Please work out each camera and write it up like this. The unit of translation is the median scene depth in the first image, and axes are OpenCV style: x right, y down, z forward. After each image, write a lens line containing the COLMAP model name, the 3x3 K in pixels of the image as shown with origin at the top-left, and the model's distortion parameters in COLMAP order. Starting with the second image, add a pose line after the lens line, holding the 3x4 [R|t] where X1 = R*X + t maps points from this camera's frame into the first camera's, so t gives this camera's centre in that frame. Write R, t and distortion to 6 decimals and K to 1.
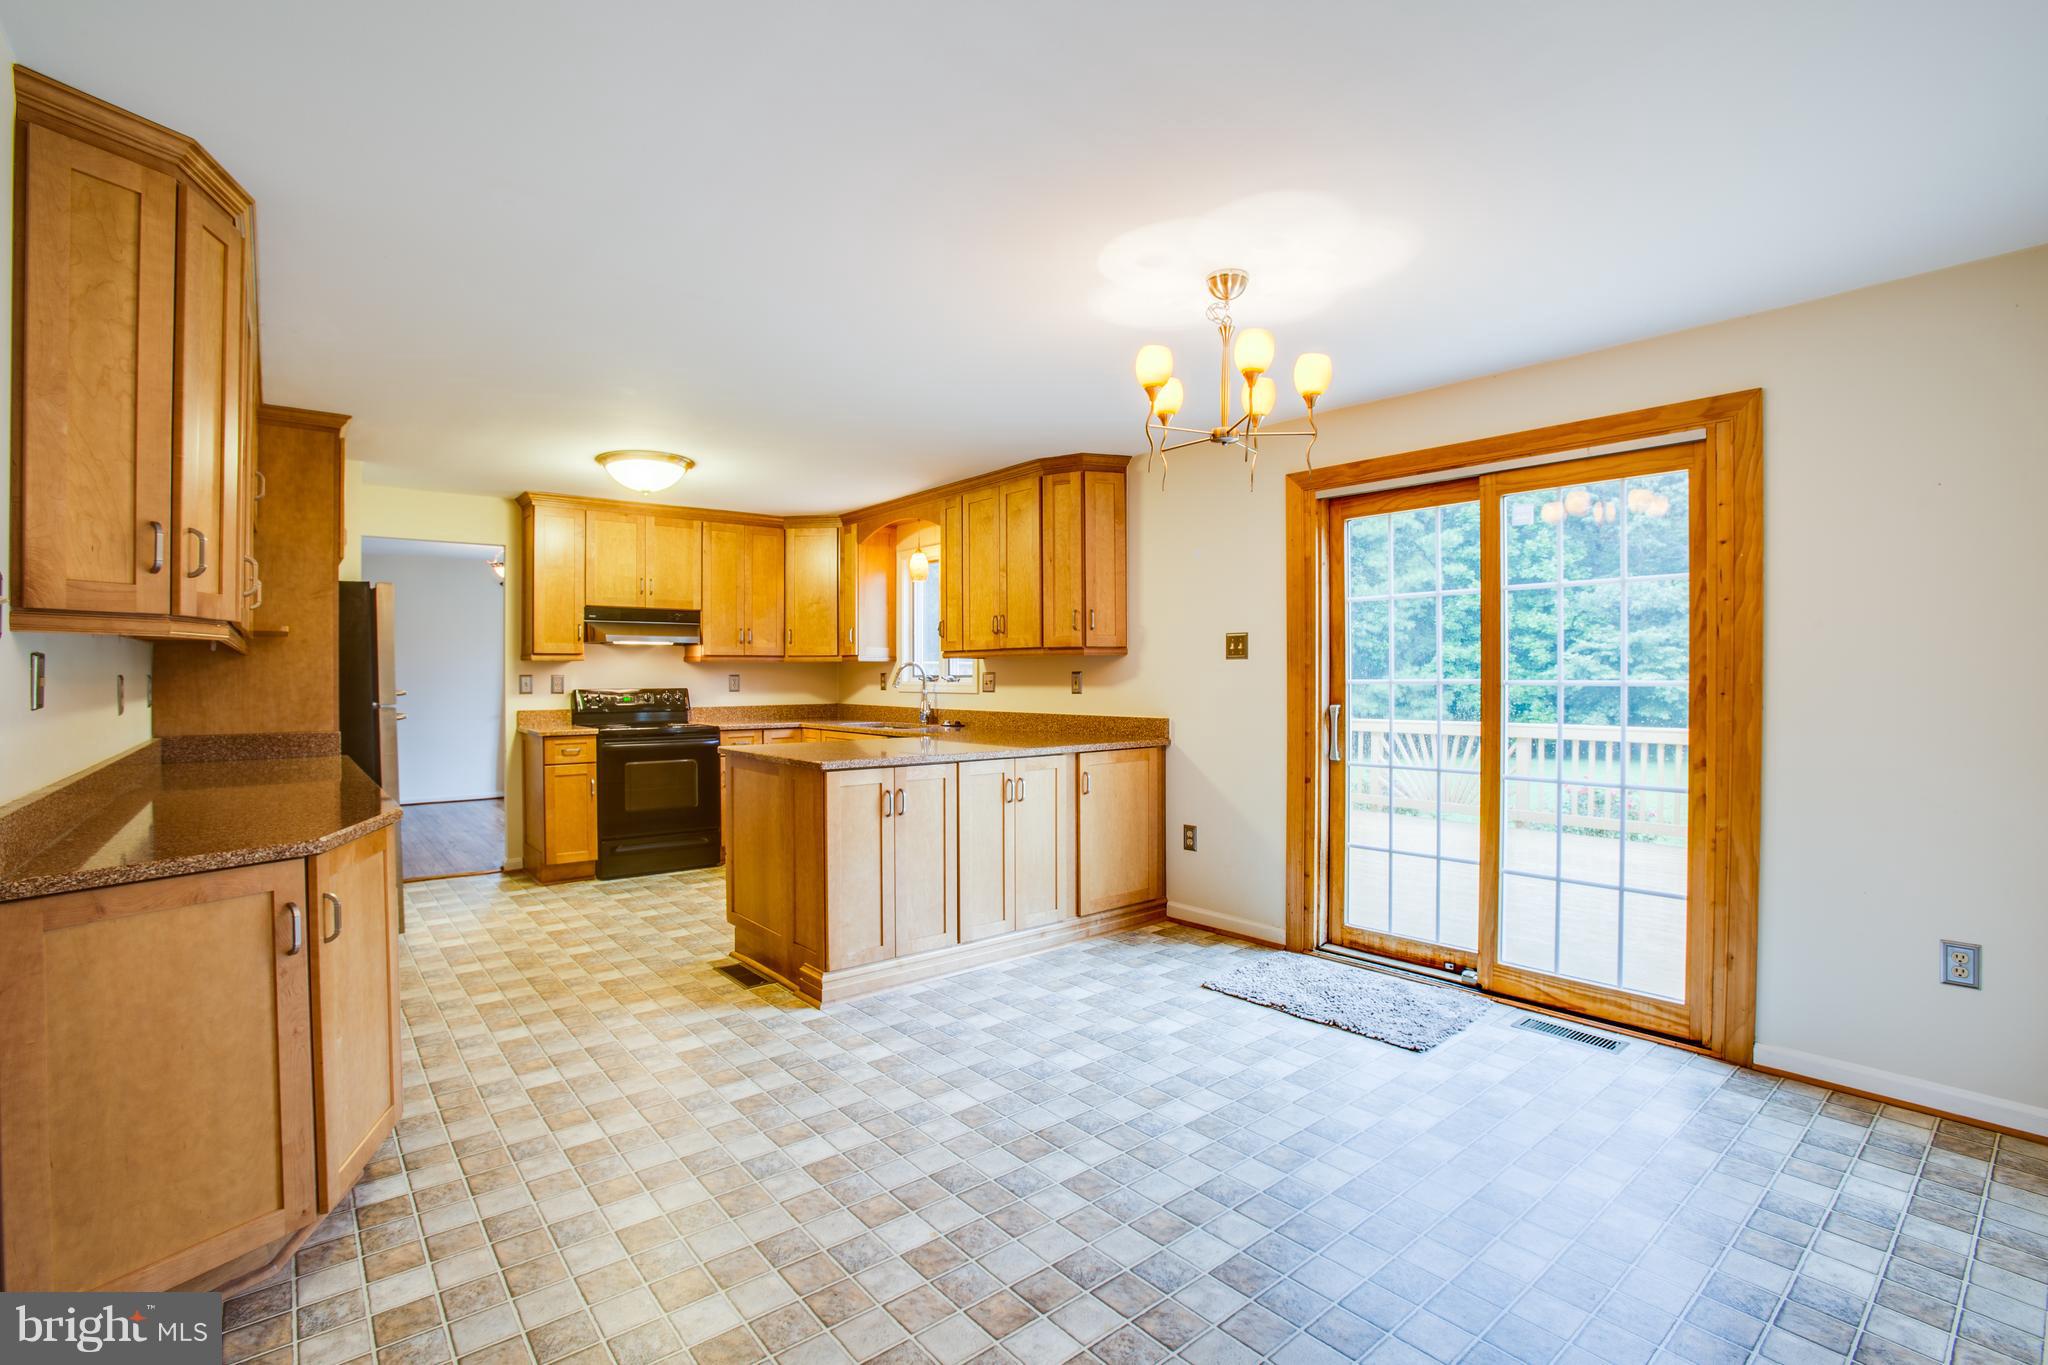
lens RADIAL K [[925.4, 0, 1024.0], [0, 925.4, 682.5], [0, 0, 1]] dist [-0.084072, 0.027427]
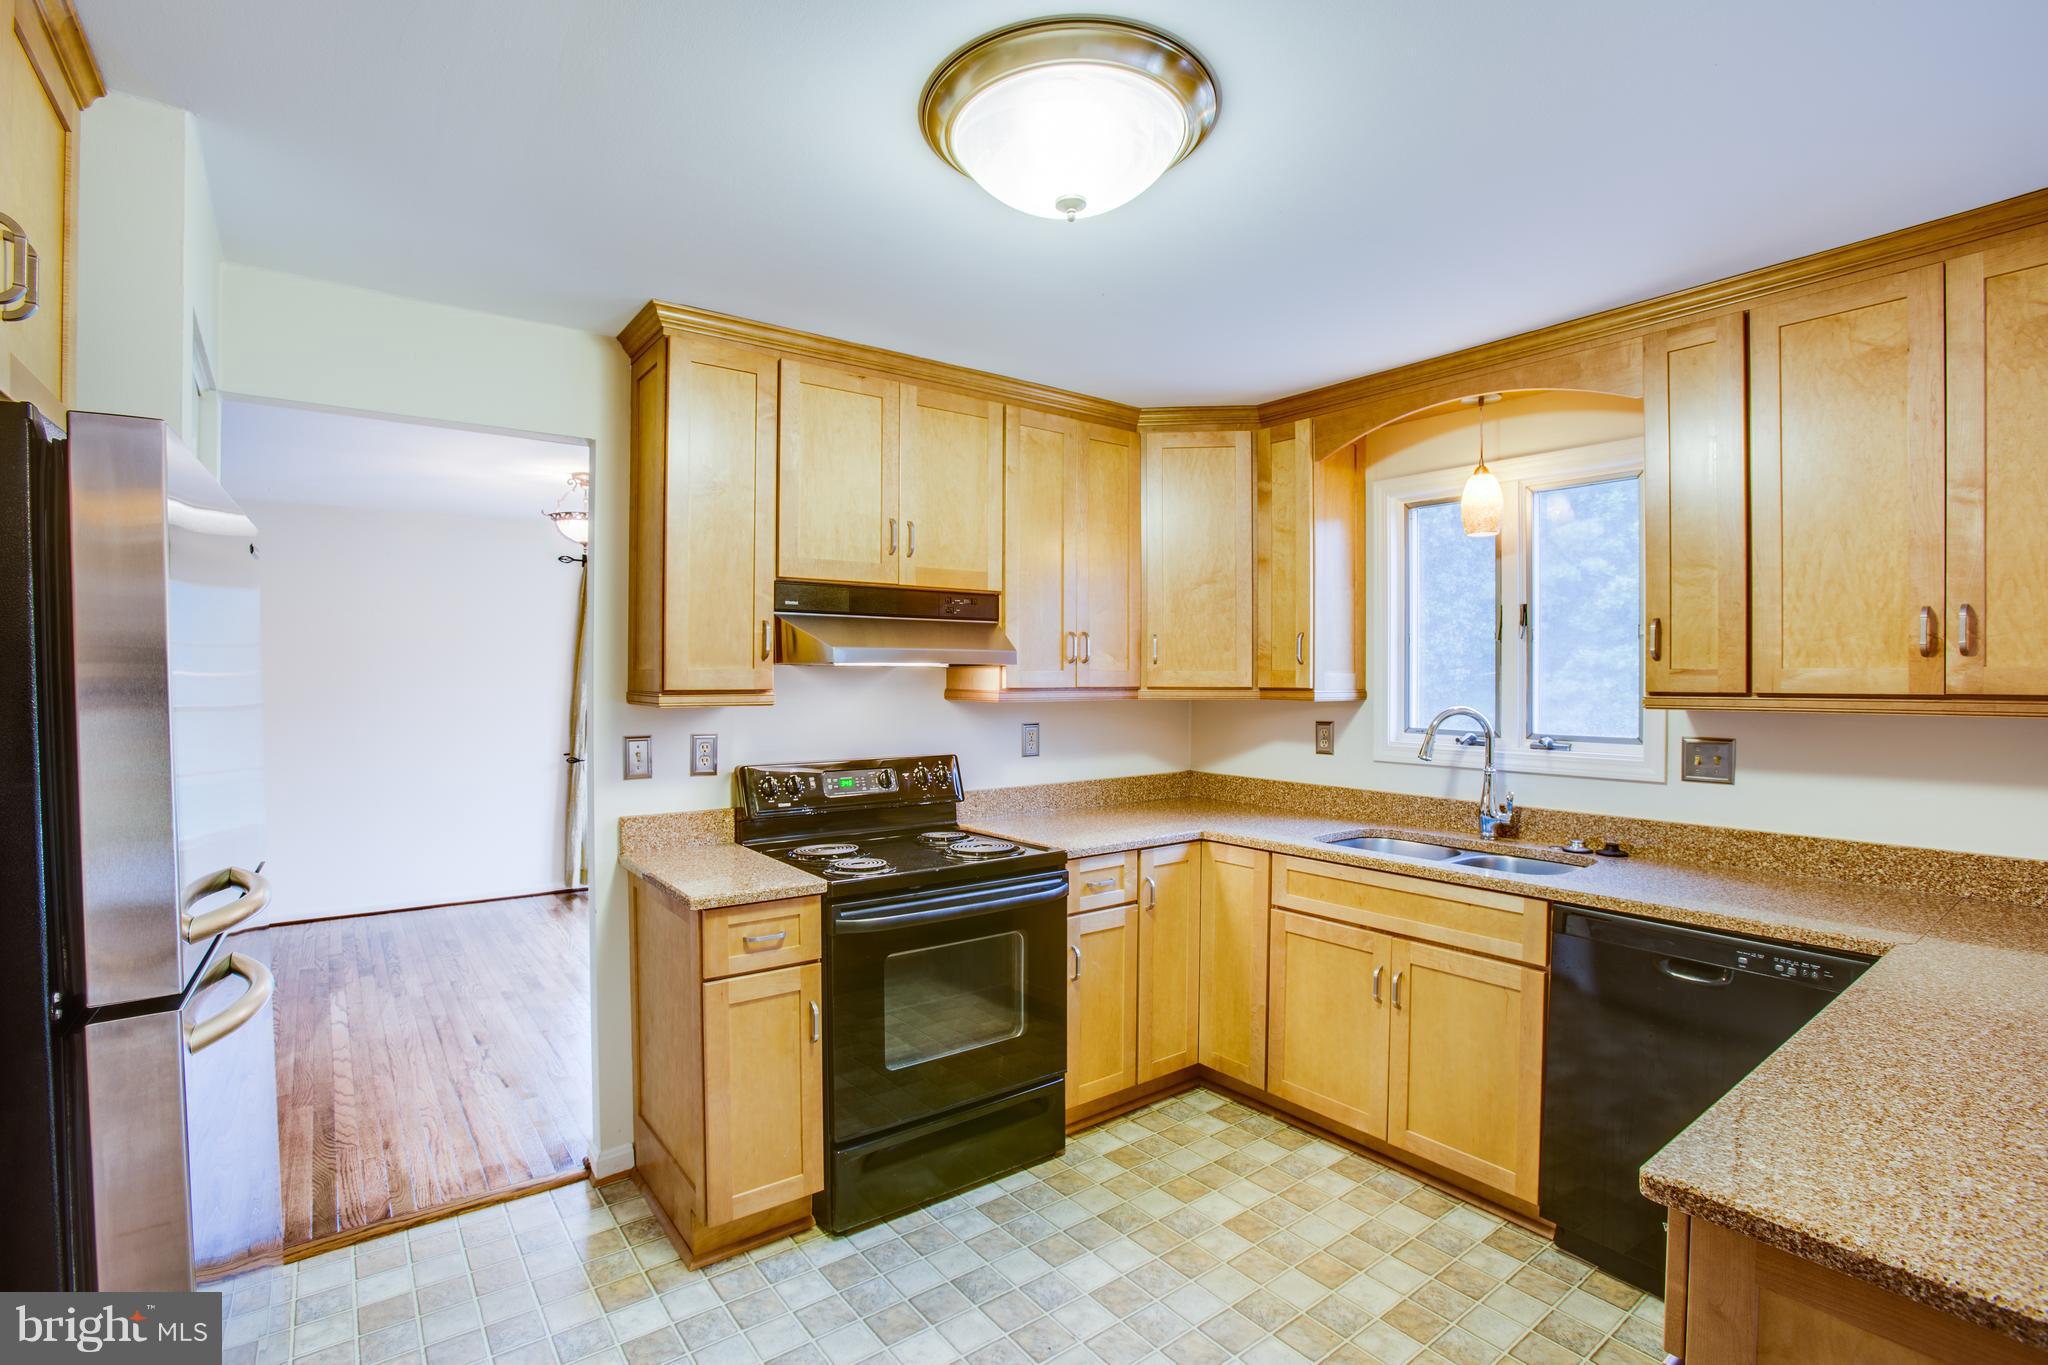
lens RADIAL K [[950.0, 0, 1027.9], [0, 950.0, 675.3], [0, 0, 1]] dist [-0.095350, 0.042285]
pose [[0.999138, 0.005321, -0.041180, -0.341896], [-0.005671, 0.999949, -0.008371, -0.034925], [0.041134, 0.008598, 0.999117, 0.551765]]
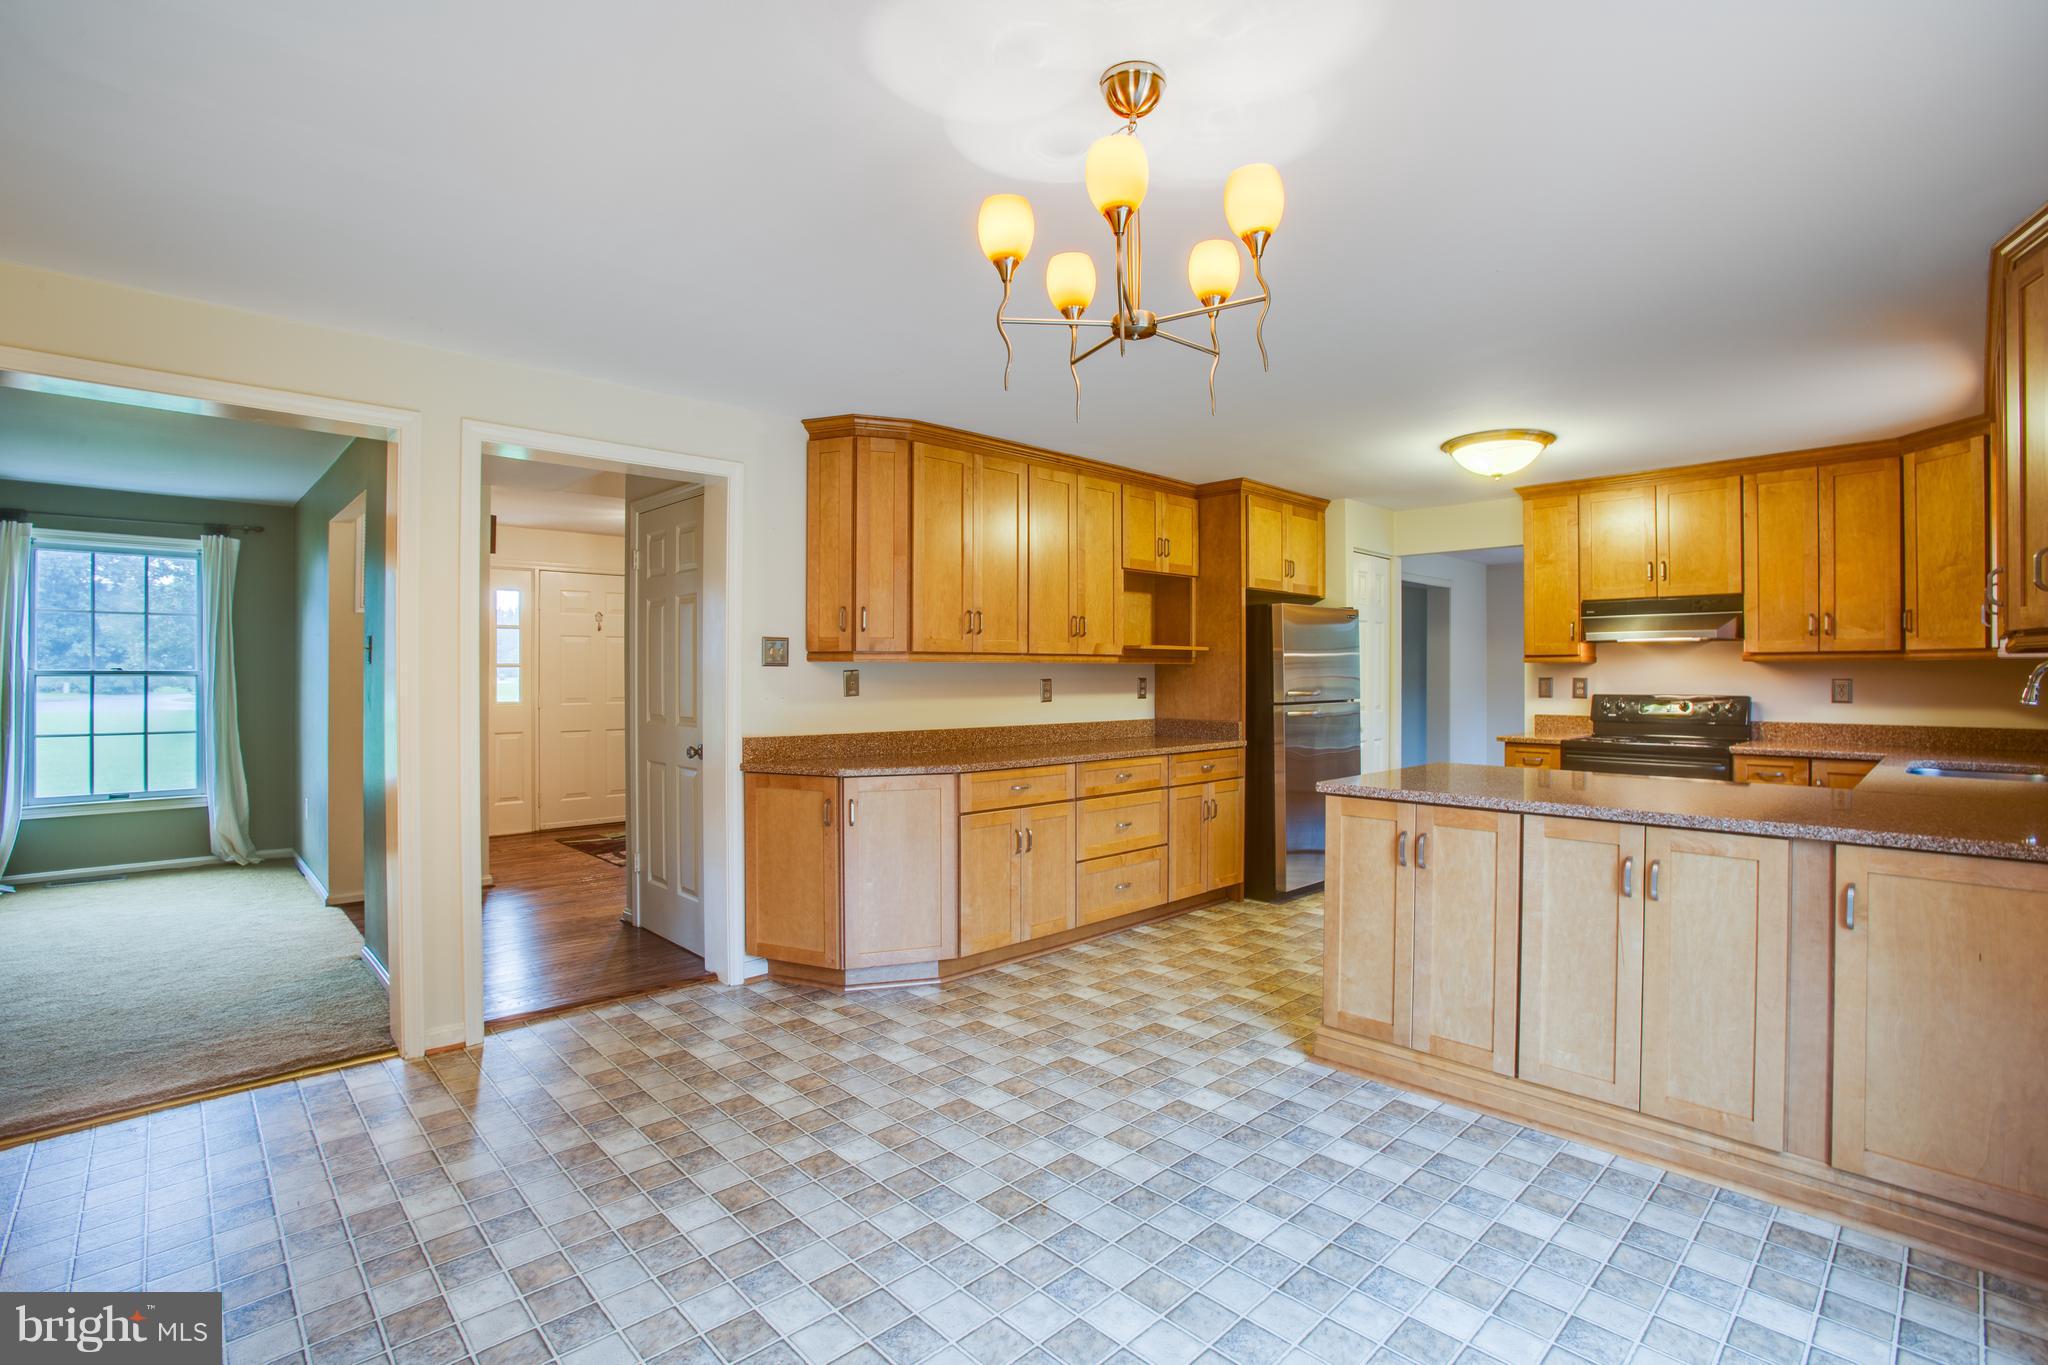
lens RADIAL K [[950.0, 0, 1027.9], [0, 950.0, 675.3], [0, 0, 1]] dist [-0.095350, 0.042285]
pose [[0.072515, 0.003645, -0.997361, 0.380450], [-0.008329, 0.999961, 0.003049, -0.009201], [0.997333, 0.008086, 0.072542, 0.384332]]
